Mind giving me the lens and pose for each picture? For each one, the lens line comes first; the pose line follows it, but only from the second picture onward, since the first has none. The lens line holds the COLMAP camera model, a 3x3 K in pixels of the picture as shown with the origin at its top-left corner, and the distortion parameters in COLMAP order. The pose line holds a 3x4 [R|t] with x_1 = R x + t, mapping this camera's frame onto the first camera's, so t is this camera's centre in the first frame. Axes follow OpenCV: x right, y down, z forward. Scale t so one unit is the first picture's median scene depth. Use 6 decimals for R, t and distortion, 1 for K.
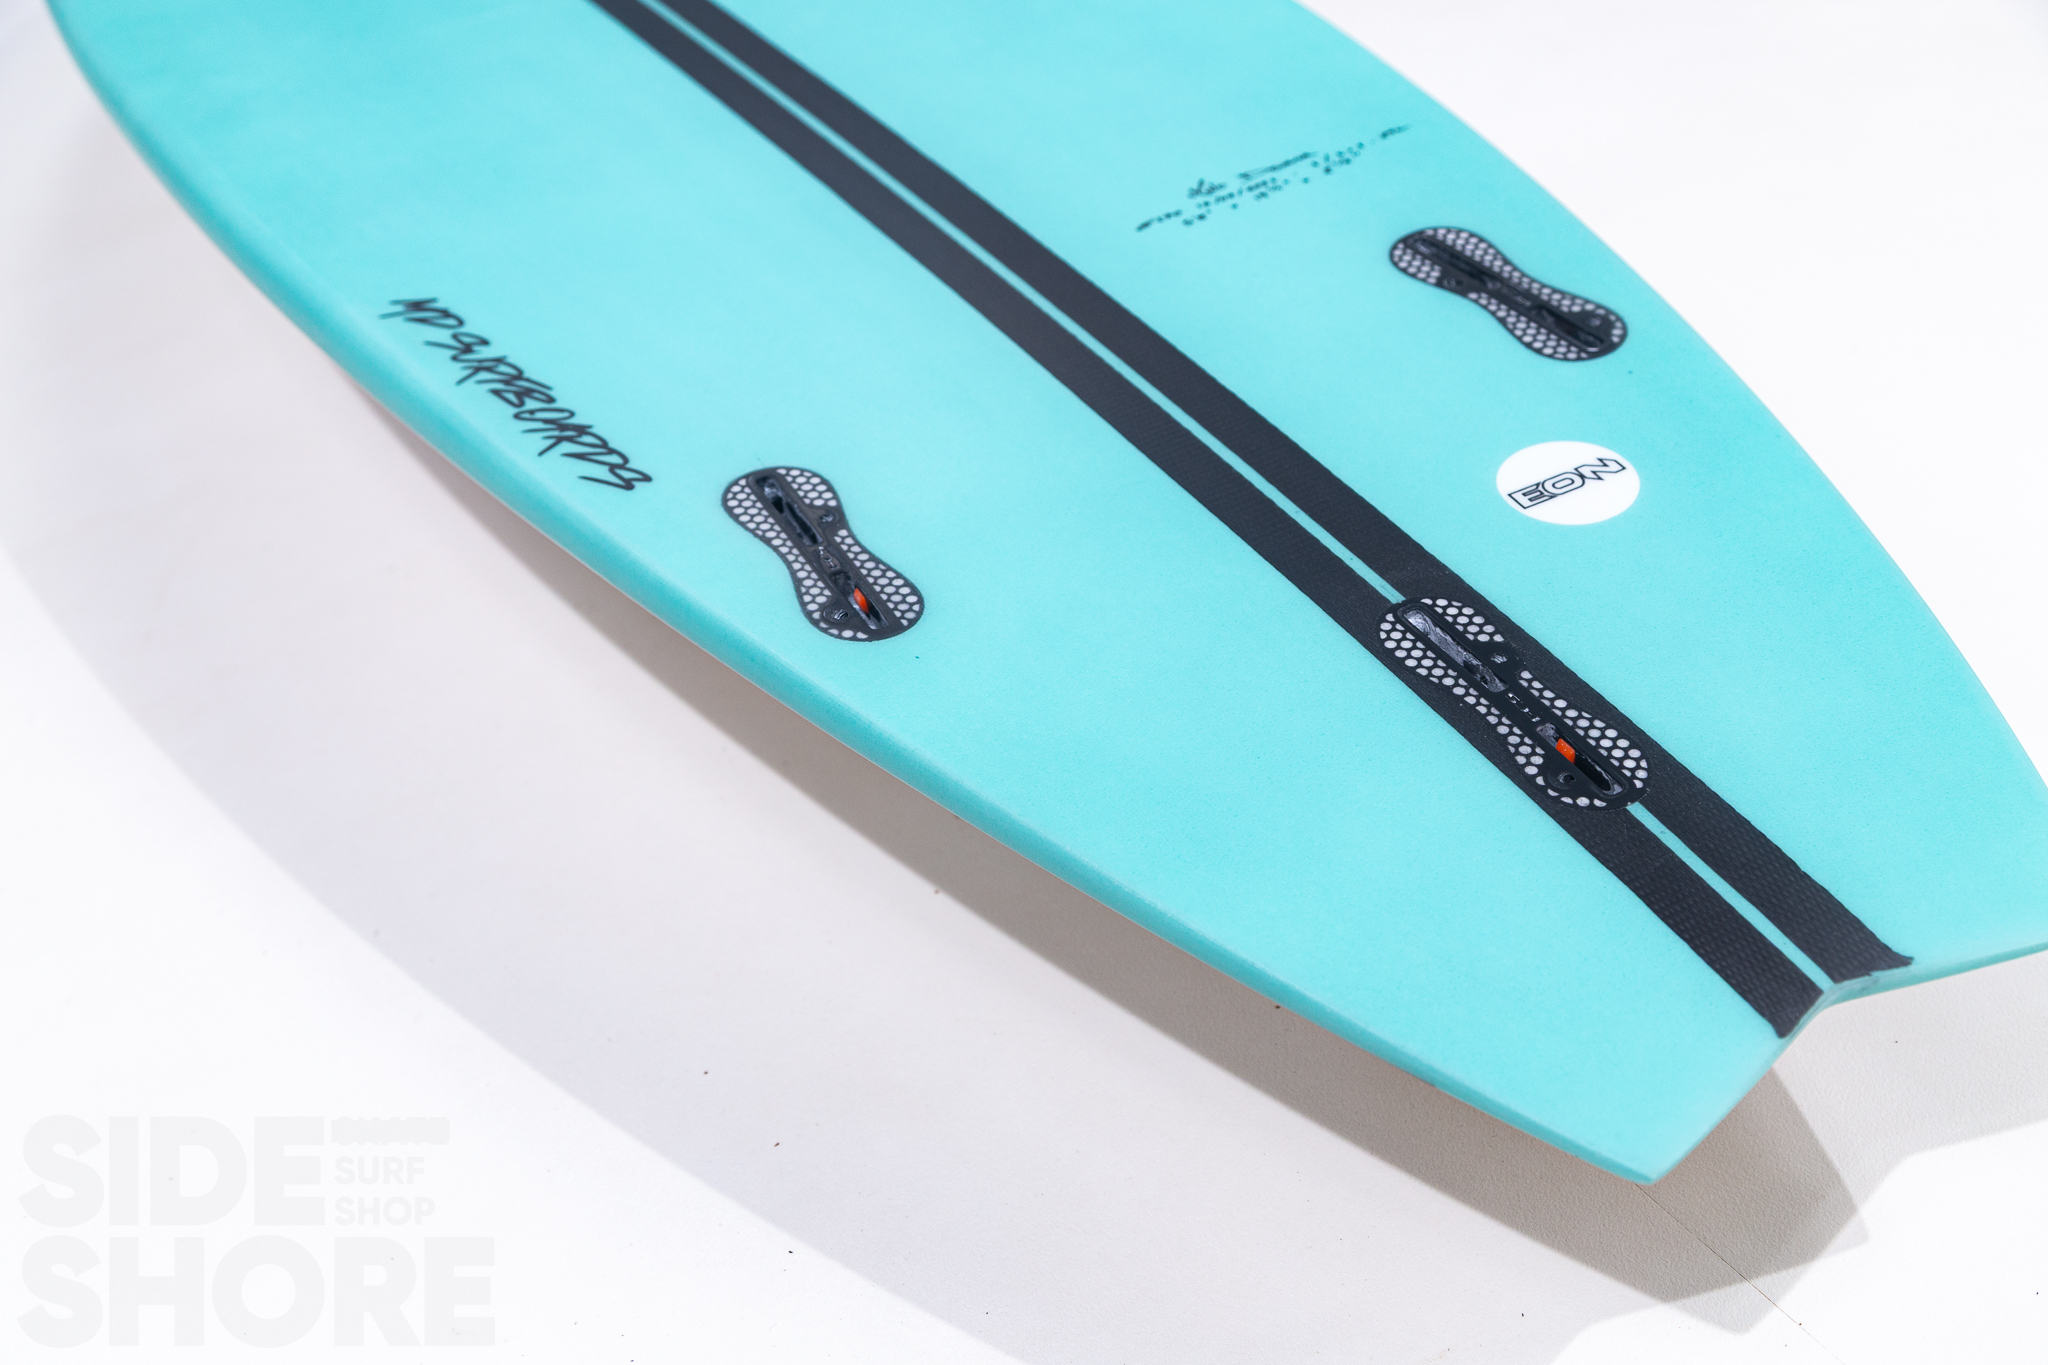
lens RADIAL K [[2585.3, 0, 1070.5], [0, 2585.3, 679.8], [0, 0, 1]] dist [-0.036787, 0.006947]
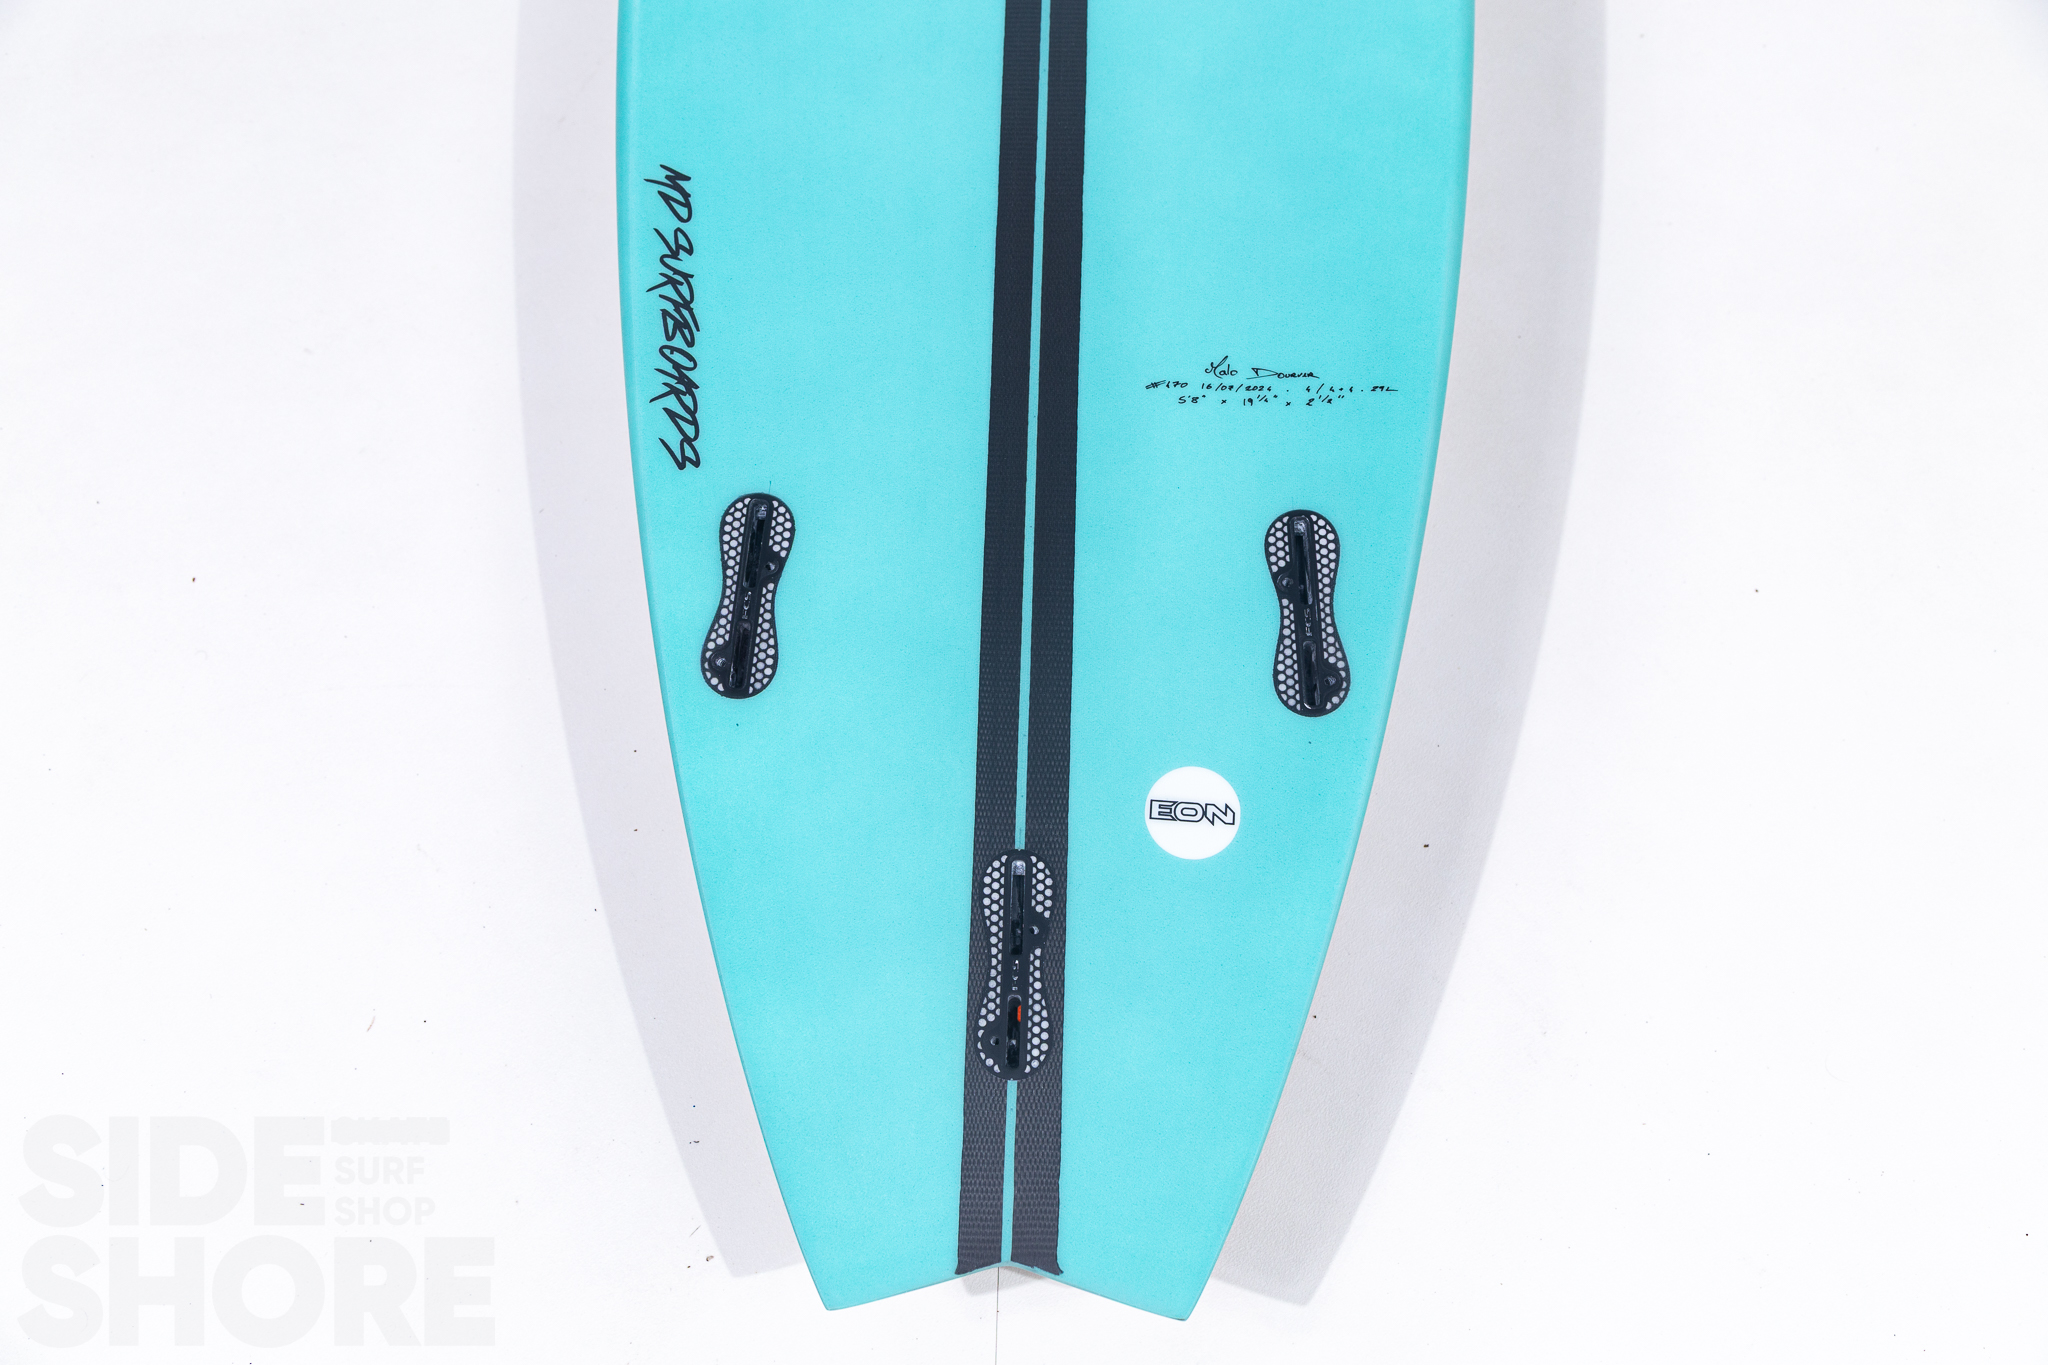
lens RADIAL K [[2195.3, 0, 1048.3], [0, 2195.3, 690.5], [0, 0, 1]] dist [0.066981, -0.005748]
pose [[0.844848, 0.524227, -0.106853, 0.217364], [-0.381801, 0.730678, 0.565984, -0.794887], [0.374779, -0.437374, 0.817462, -0.025870]]
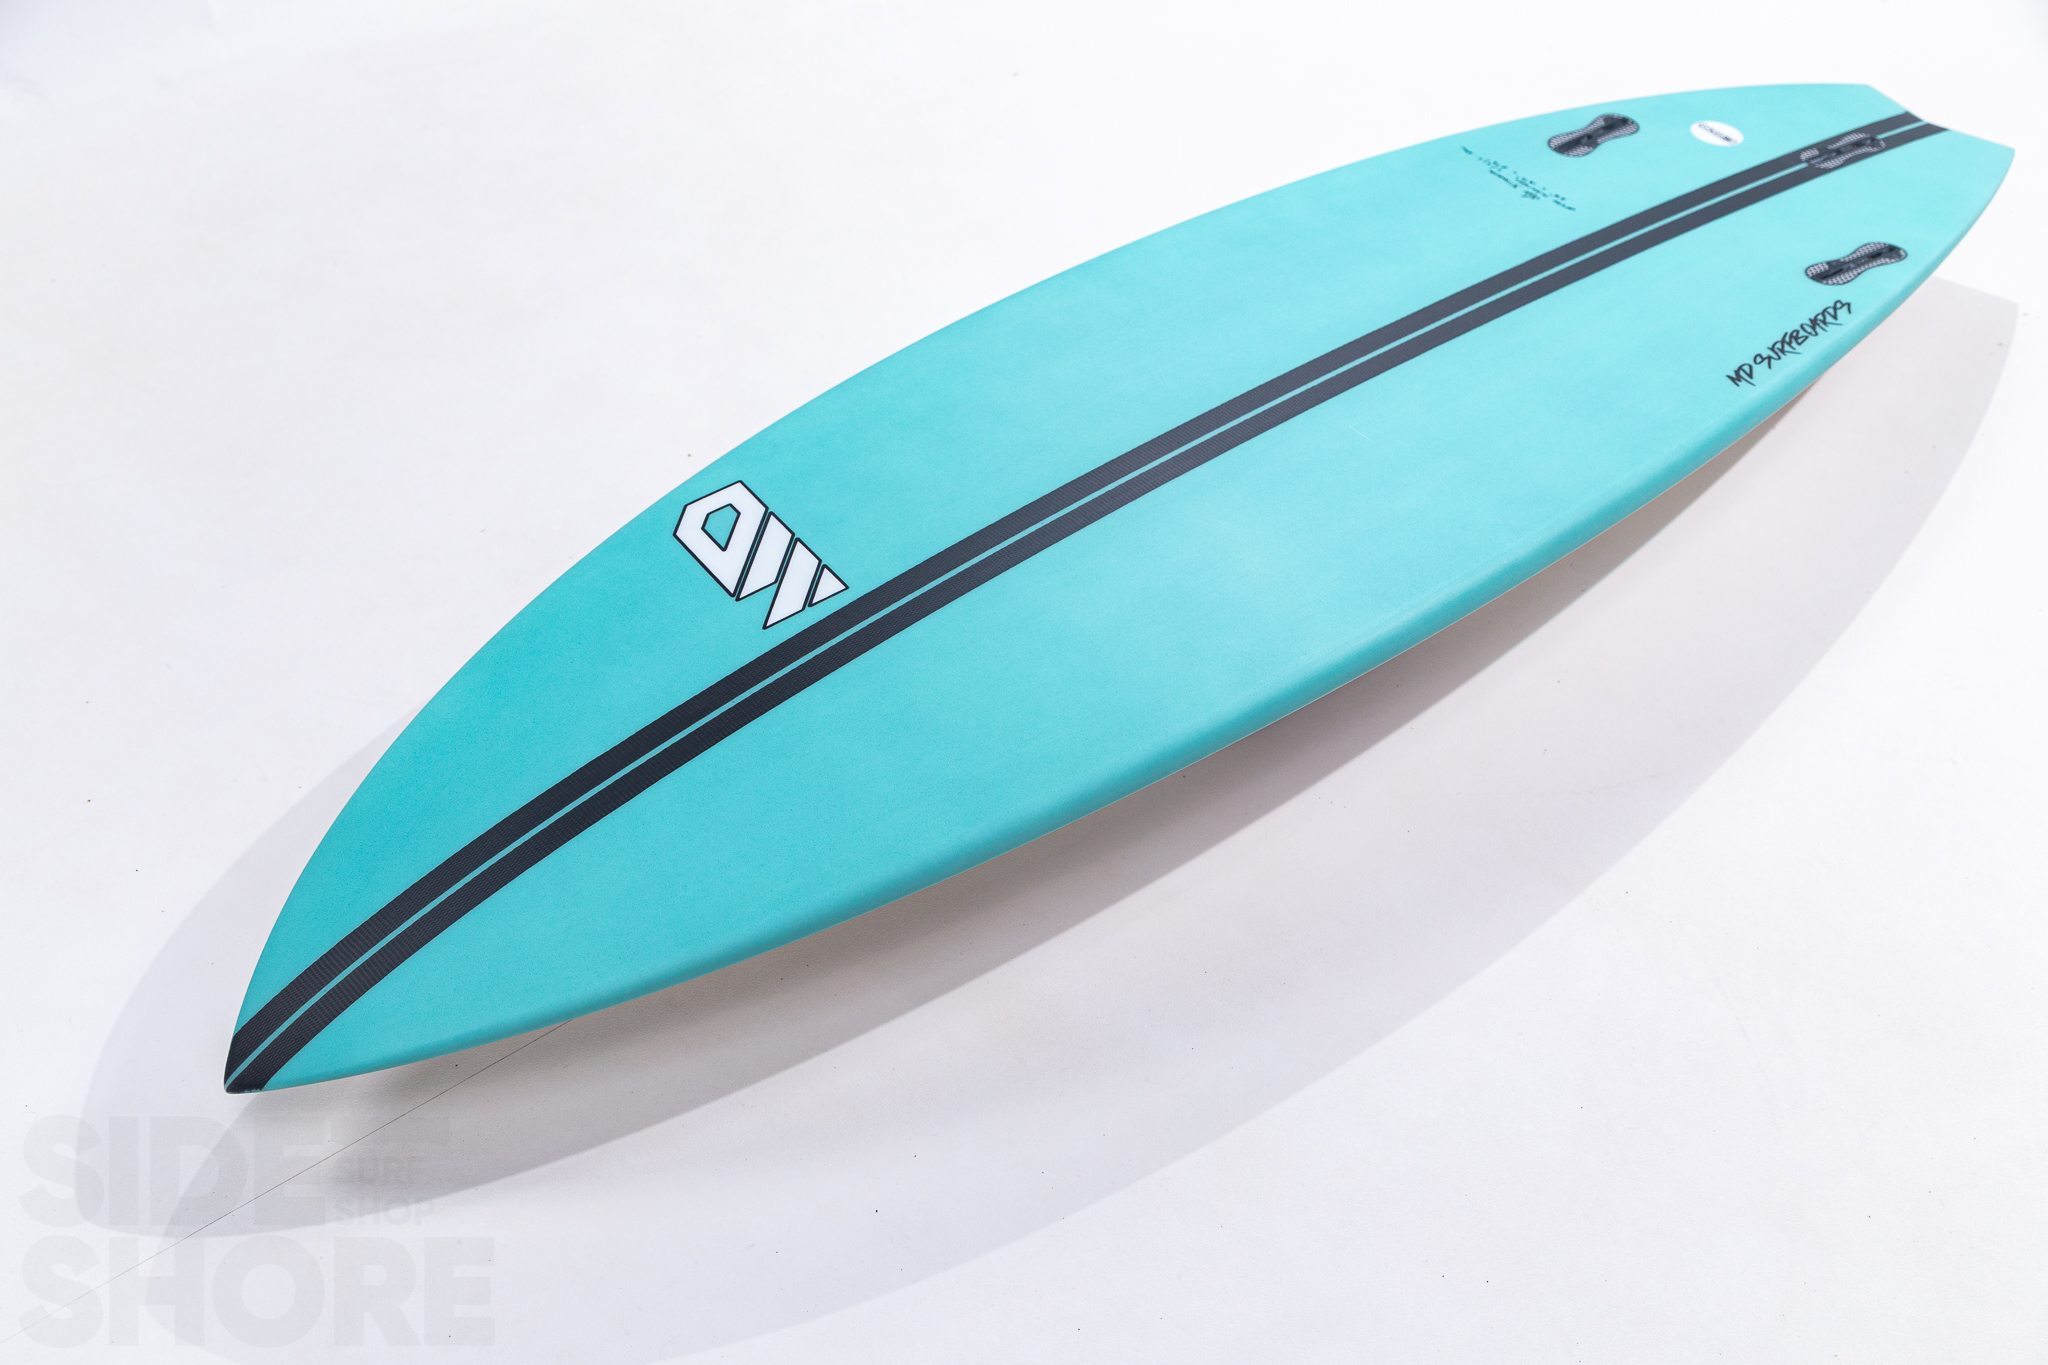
lens RADIAL K [[2585.3, 0, 1070.5], [0, 2585.3, 679.8], [0, 0, 1]] dist [-0.036787, 0.006947]
pose [[-0.188815, -0.561177, 0.805872, -2.145323], [0.565602, 0.608702, 0.556396, -1.590415], [-0.802772, 0.560858, 0.202471, 1.299943]]
